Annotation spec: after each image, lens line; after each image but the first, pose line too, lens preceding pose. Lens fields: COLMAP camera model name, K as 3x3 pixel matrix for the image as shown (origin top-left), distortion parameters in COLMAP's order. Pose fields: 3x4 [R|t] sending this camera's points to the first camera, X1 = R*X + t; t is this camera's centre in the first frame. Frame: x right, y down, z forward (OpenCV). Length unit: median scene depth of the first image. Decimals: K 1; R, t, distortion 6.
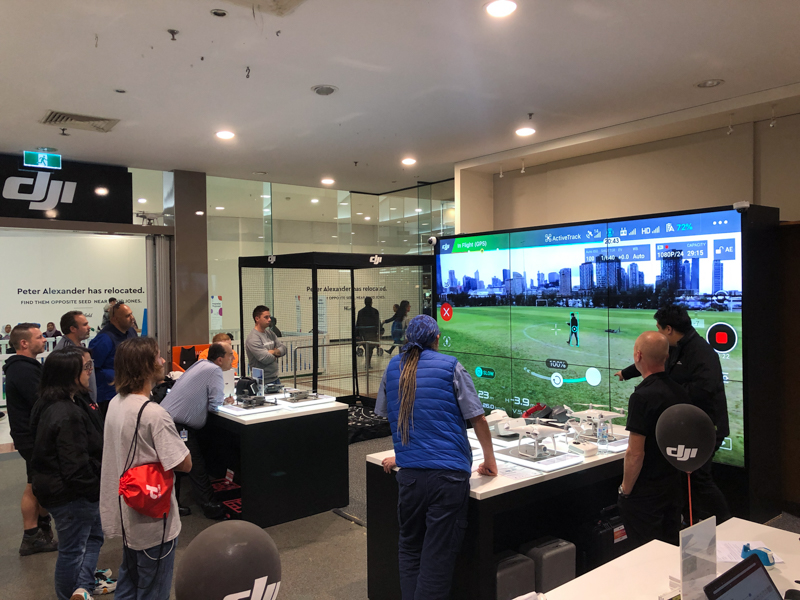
lens RADIAL K [[649.4, 0, 400.0], [0, 649.4, 300.0], [0, 0, 1]] dist [0.004079, -0.005252]
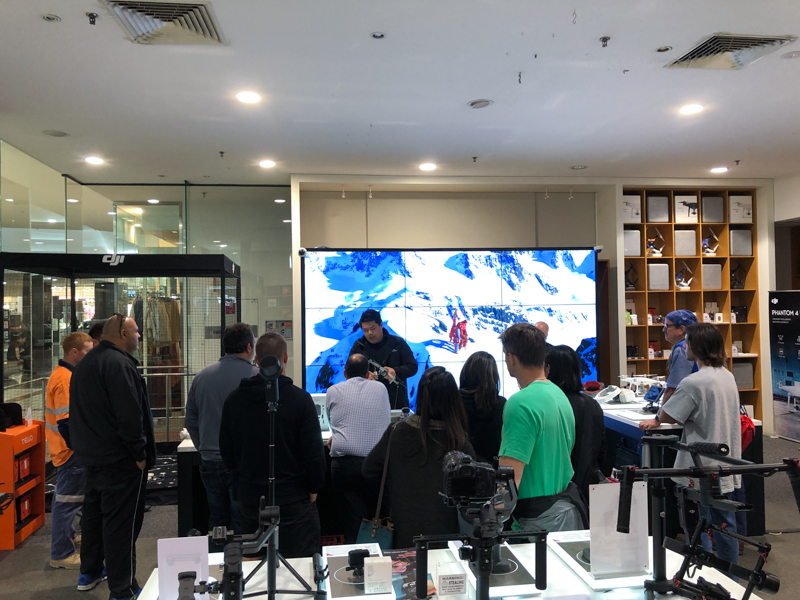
lens RADIAL K [[649.4, 0, 400.0], [0, 649.4, 300.0], [0, 0, 1]] dist [0.004079, -0.005252]
pose [[0.500847, 0.012838, 0.865440, -0.708974], [0.026115, 0.999211, -0.029936, 0.012260], [-0.865142, 0.037594, 0.500117, 0.395409]]
